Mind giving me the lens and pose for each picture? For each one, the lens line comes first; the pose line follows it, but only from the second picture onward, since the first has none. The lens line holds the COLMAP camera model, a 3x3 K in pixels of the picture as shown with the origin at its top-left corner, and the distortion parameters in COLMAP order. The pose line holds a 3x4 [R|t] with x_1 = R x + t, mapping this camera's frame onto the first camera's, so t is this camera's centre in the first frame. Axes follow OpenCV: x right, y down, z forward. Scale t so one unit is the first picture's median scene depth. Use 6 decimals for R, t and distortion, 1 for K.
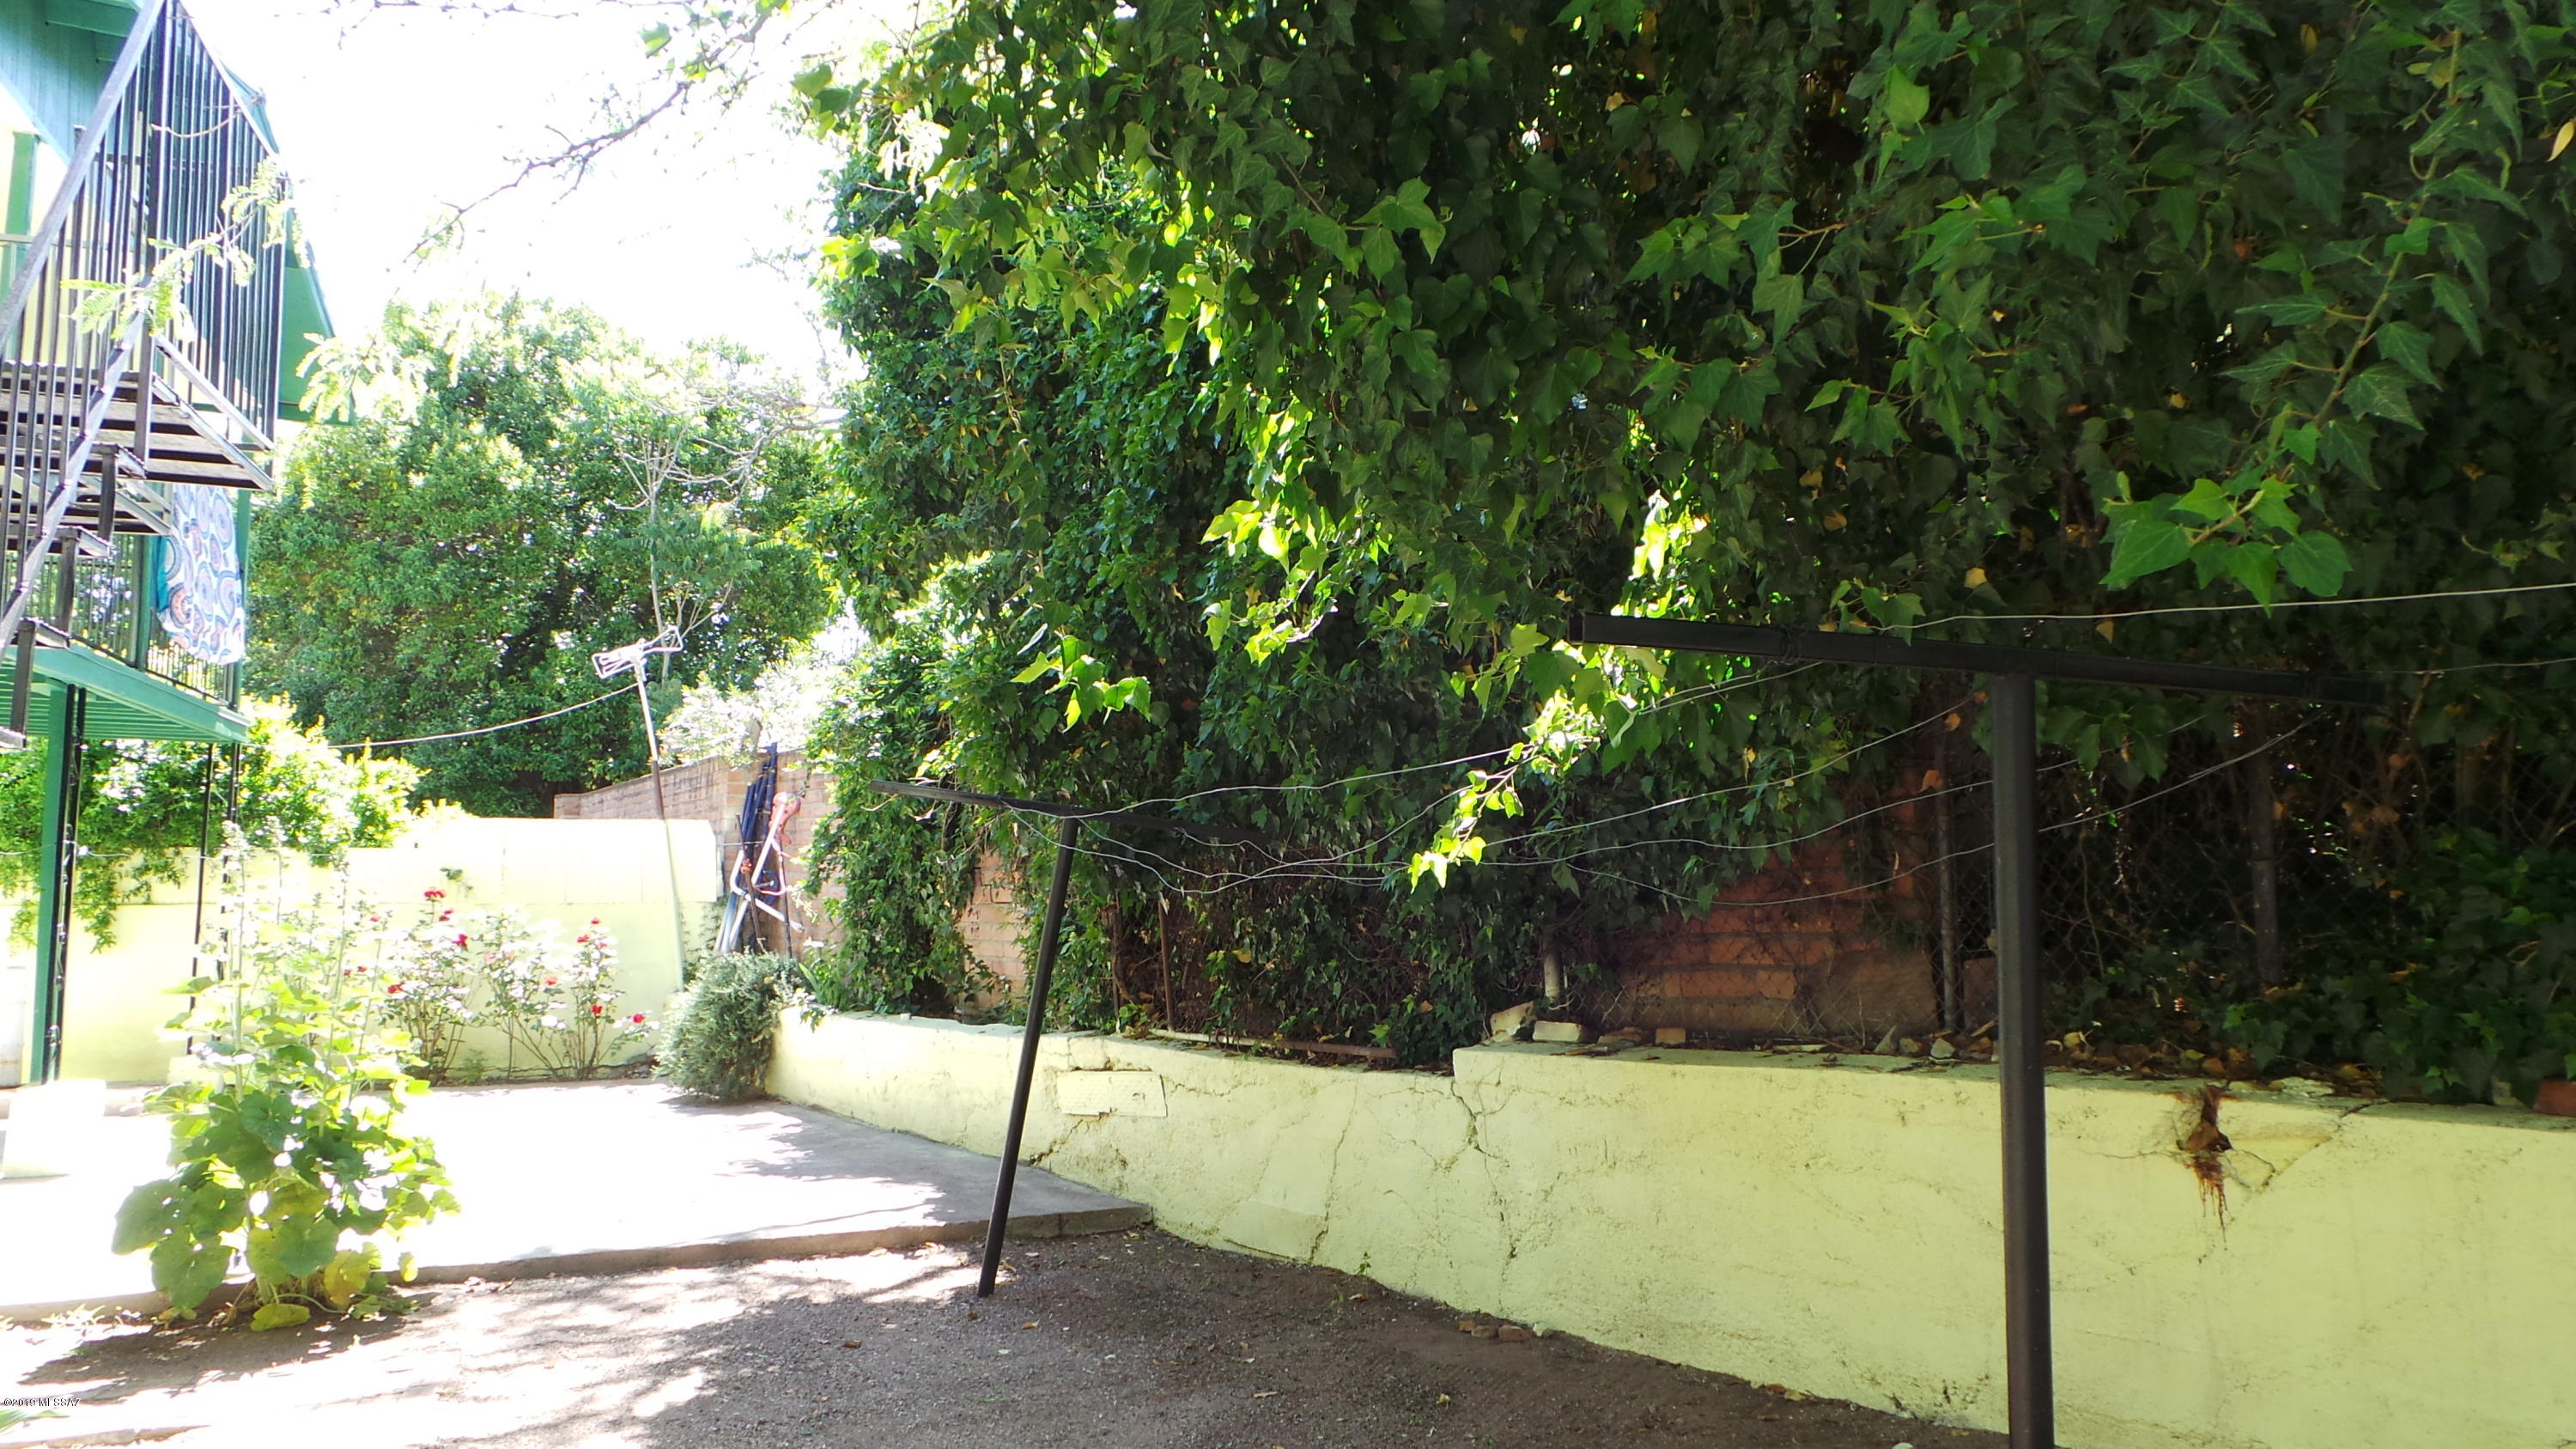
lens RADIAL K [[1814.5, 0, 1280.6], [0, 1814.5, 729.6], [0, 0, 1]] dist [0.003437, 0.005422]
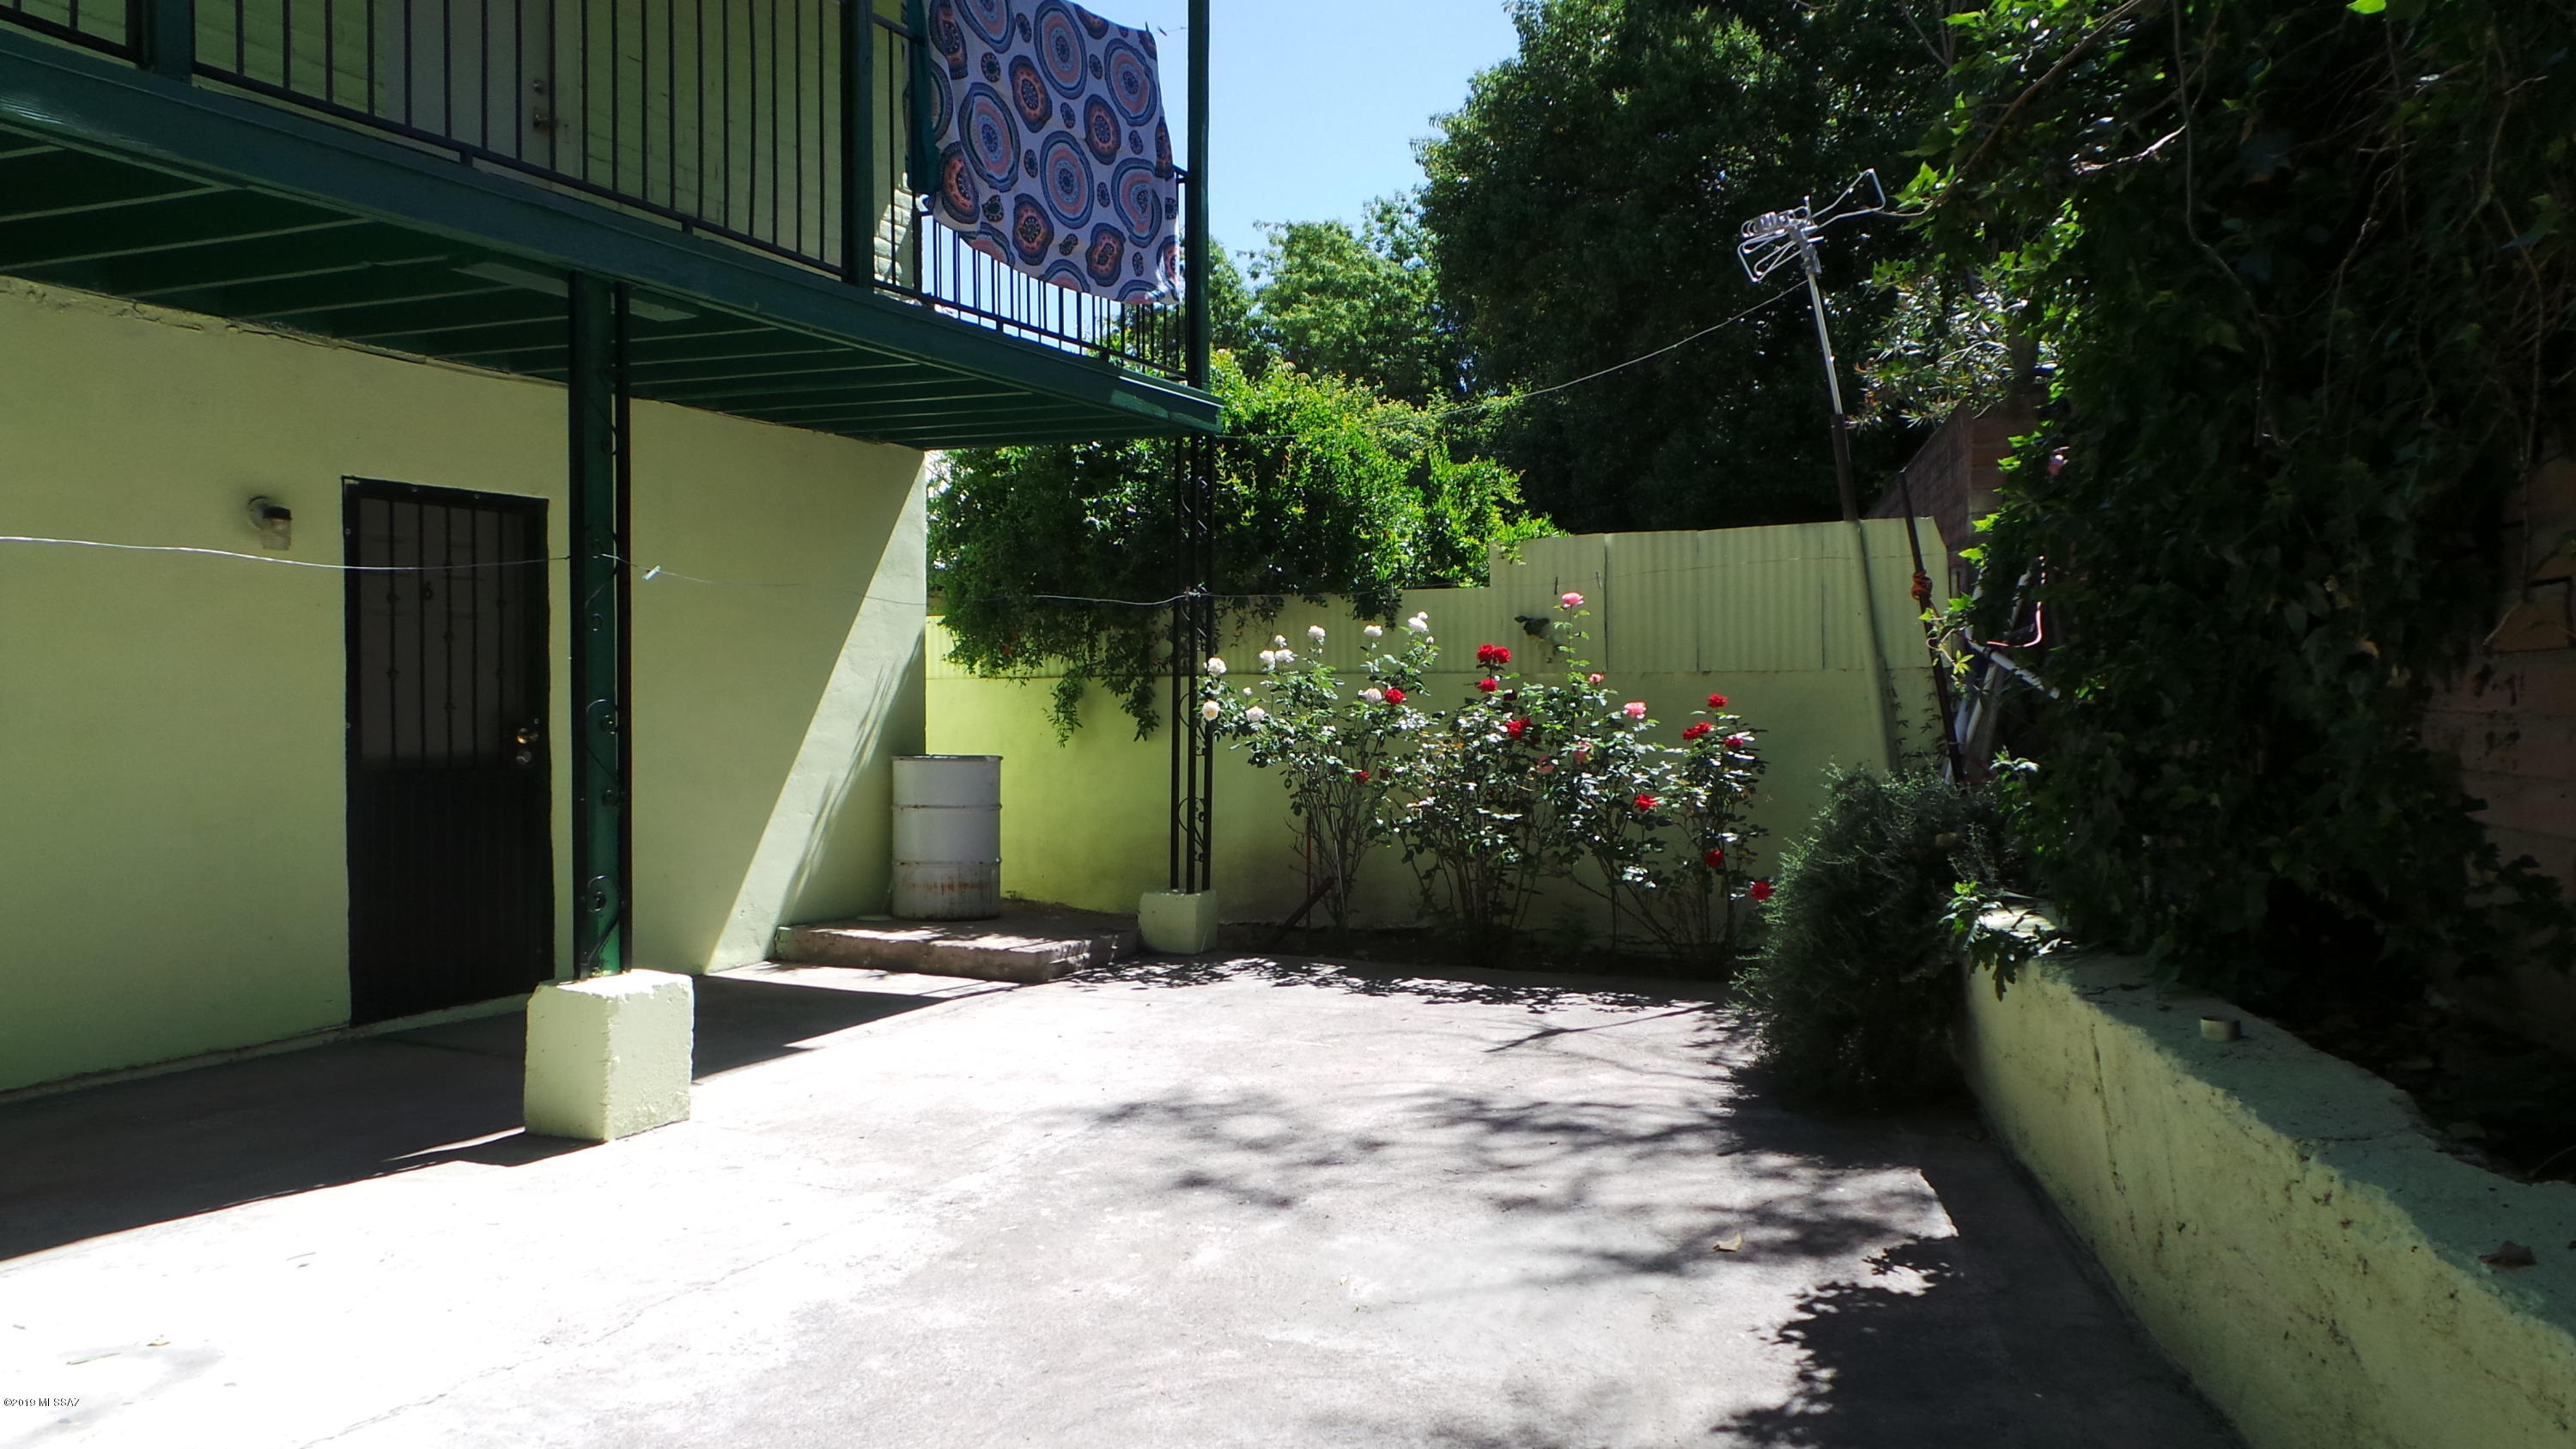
lens RADIAL K [[1811.5, 0, 1349.3], [0, 1811.5, 742.8], [0, 0, 1]] dist [-0.005114, -0.000713]
pose [[0.736396, 0.020167, -0.676250, -0.083304], [0.066756, 0.992512, 0.102292, 0.053252], [0.673250, -0.120471, 0.729535, 0.514035]]
